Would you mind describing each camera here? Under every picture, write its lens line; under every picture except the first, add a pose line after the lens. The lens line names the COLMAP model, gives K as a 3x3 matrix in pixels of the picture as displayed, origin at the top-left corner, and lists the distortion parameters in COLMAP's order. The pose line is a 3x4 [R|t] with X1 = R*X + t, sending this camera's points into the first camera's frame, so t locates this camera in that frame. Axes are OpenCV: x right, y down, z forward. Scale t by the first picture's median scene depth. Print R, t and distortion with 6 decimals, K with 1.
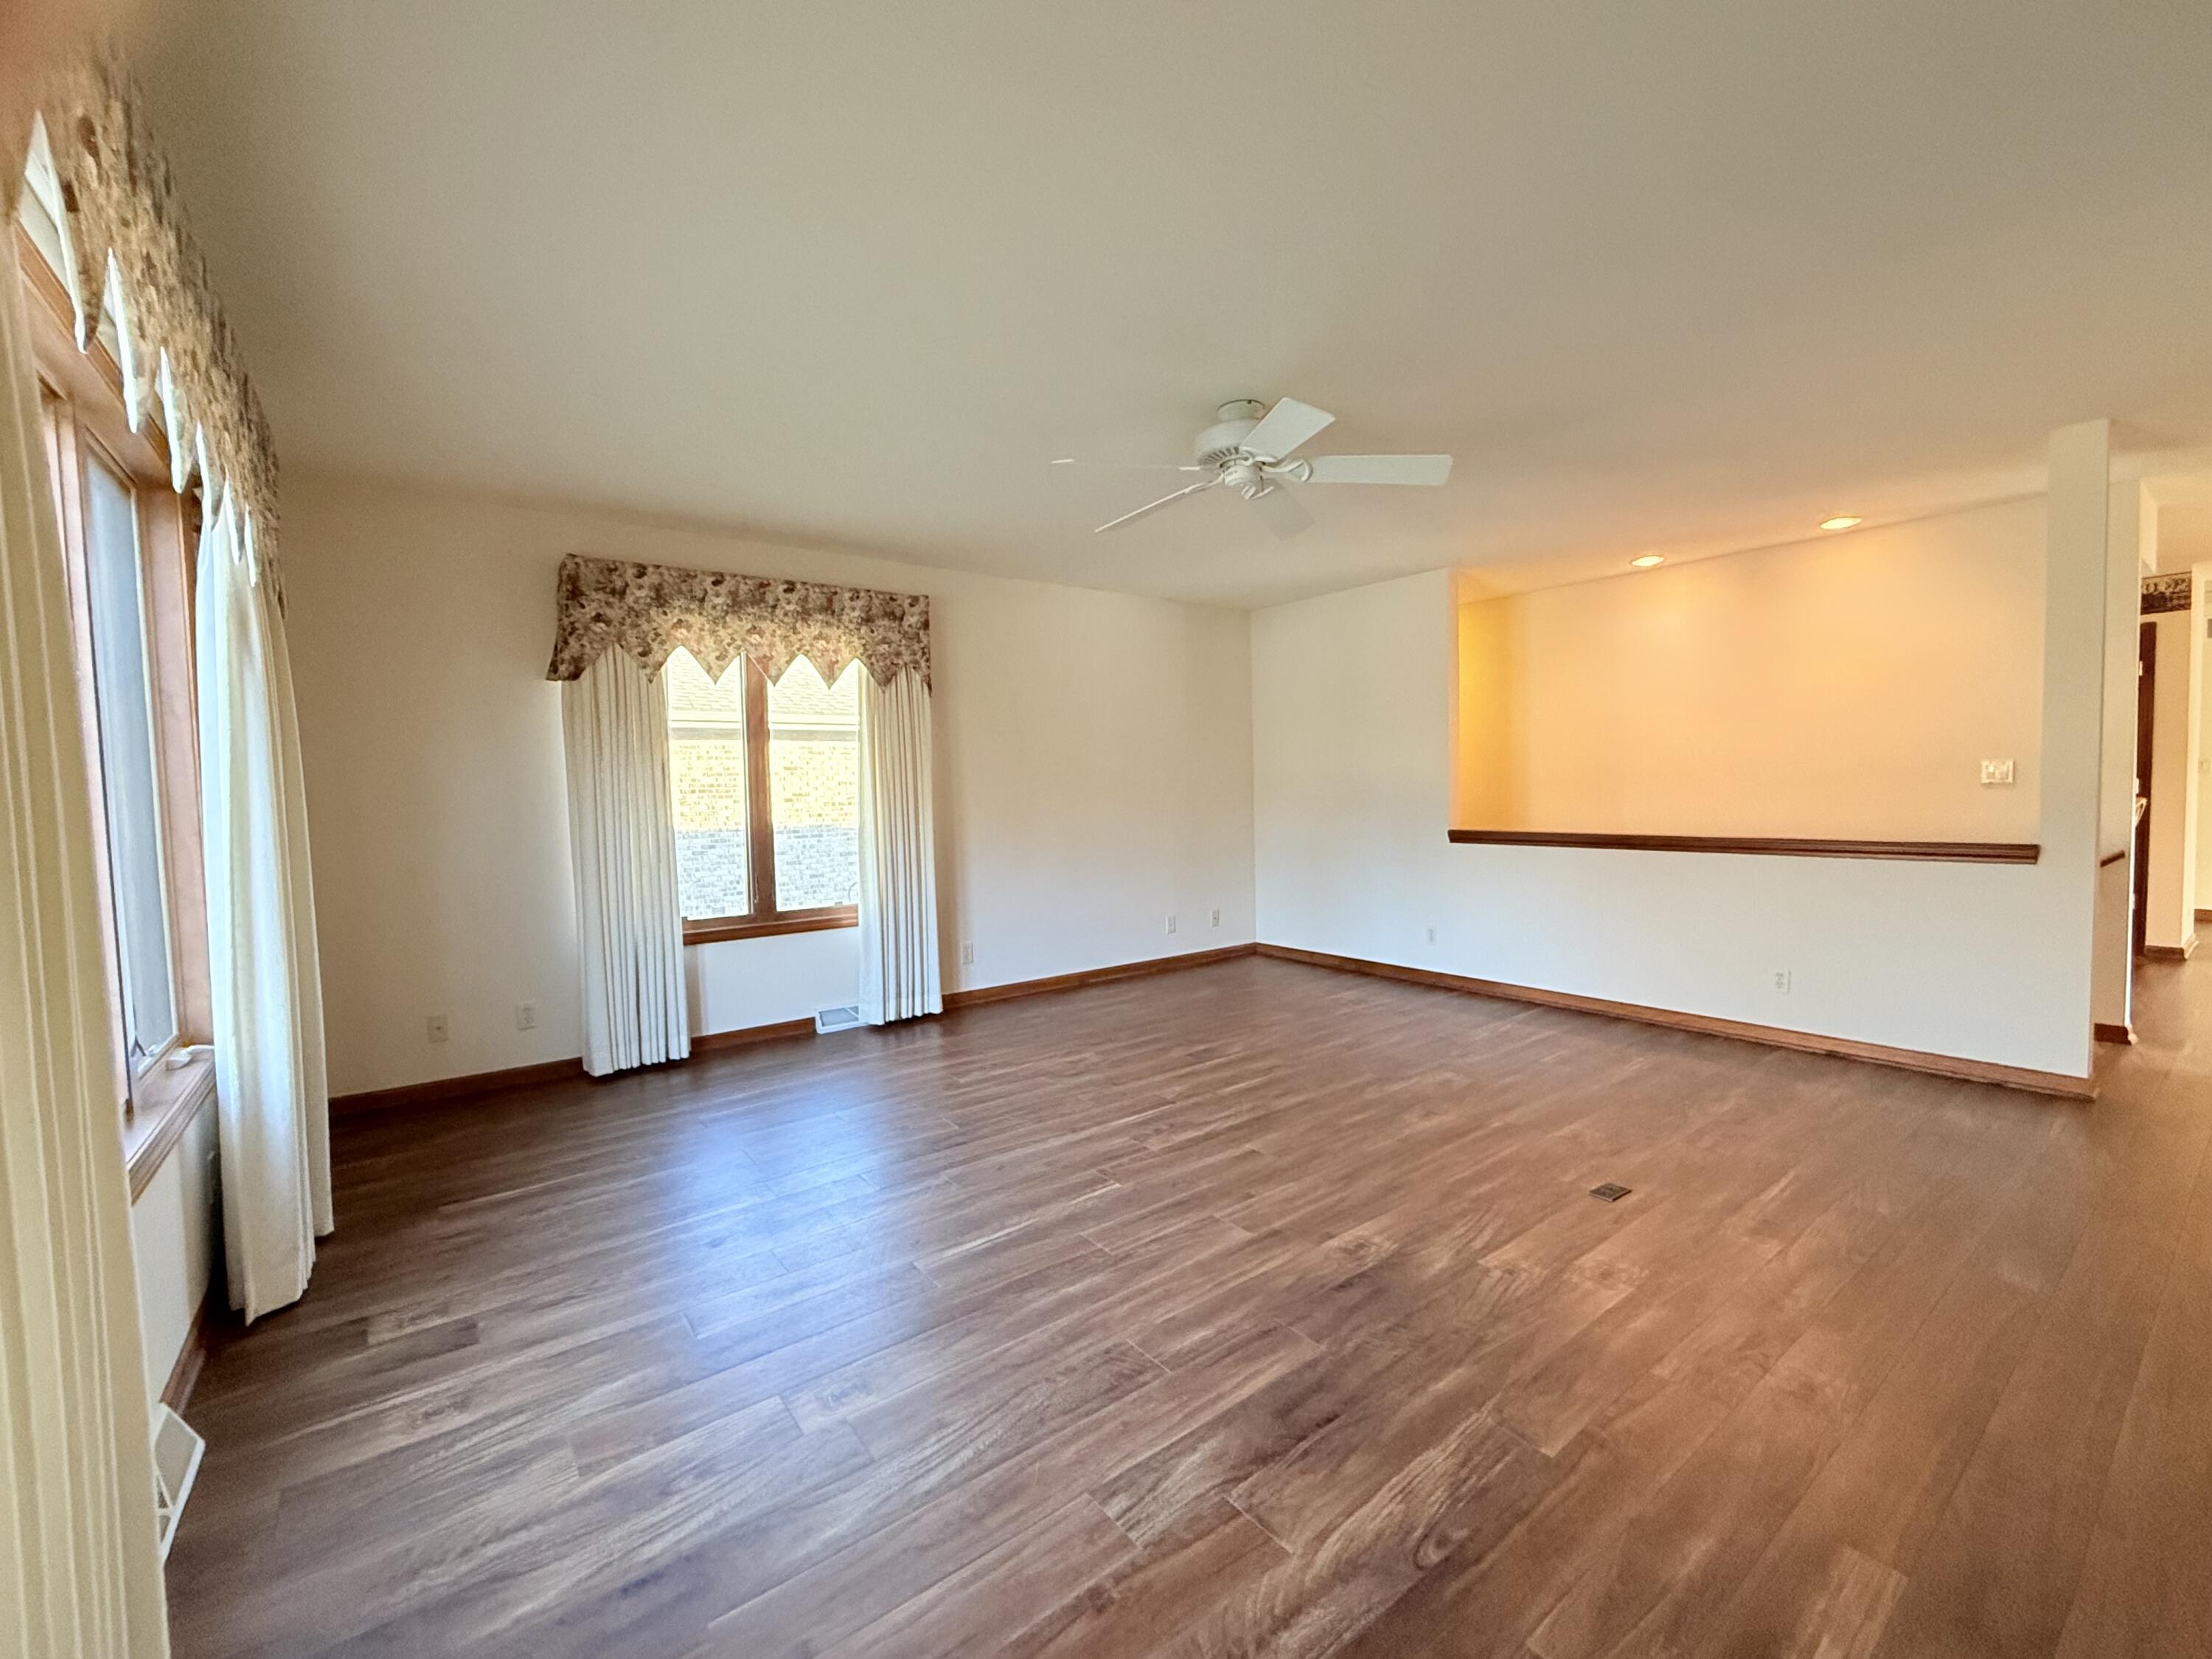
lens RADIAL K [[887.0, 0, 1145.8], [0, 887.0, 814.5], [0, 0, 1]] dist [0.000849, -0.001283]
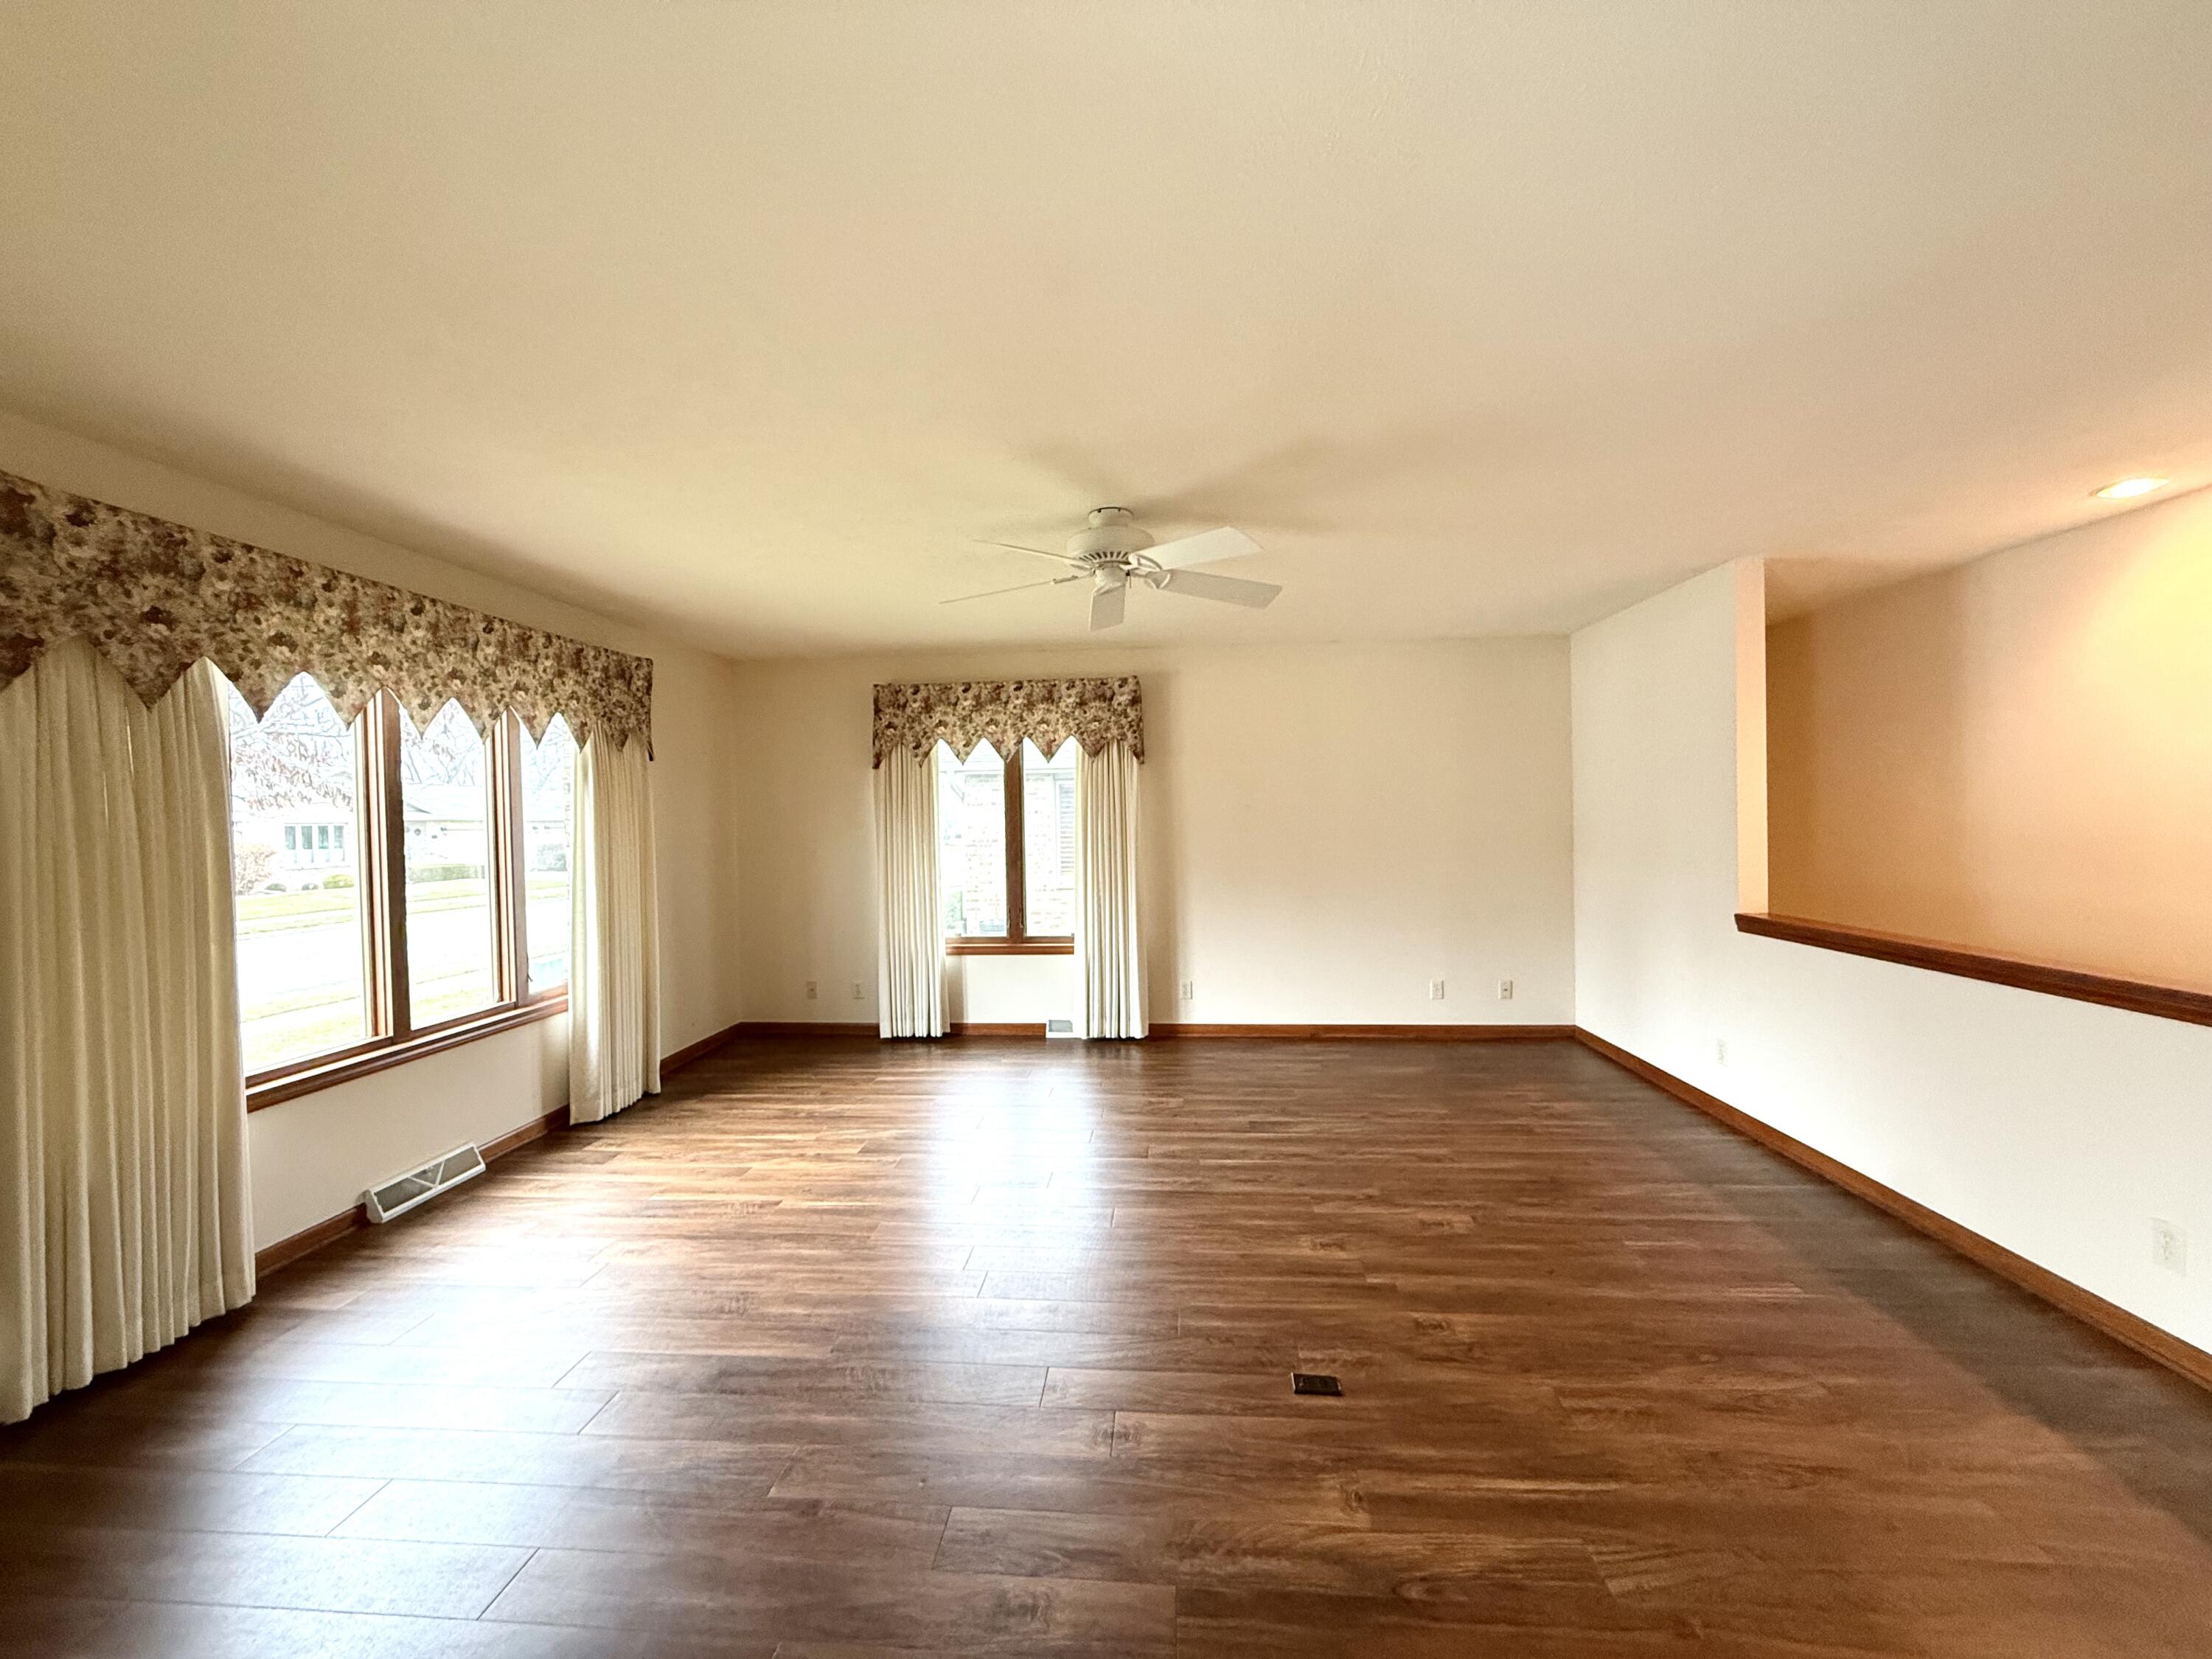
lens RADIAL K [[887.0, 0, 1169.5], [0, 887.0, 810.6], [0, 0, 1]] dist [0.000849, -0.001283]
pose [[0.753504, 0.006834, -0.657408, 0.642564], [-0.022962, 0.999609, -0.015928, -0.062000], [0.657042, 0.027097, 0.753367, 0.183521]]
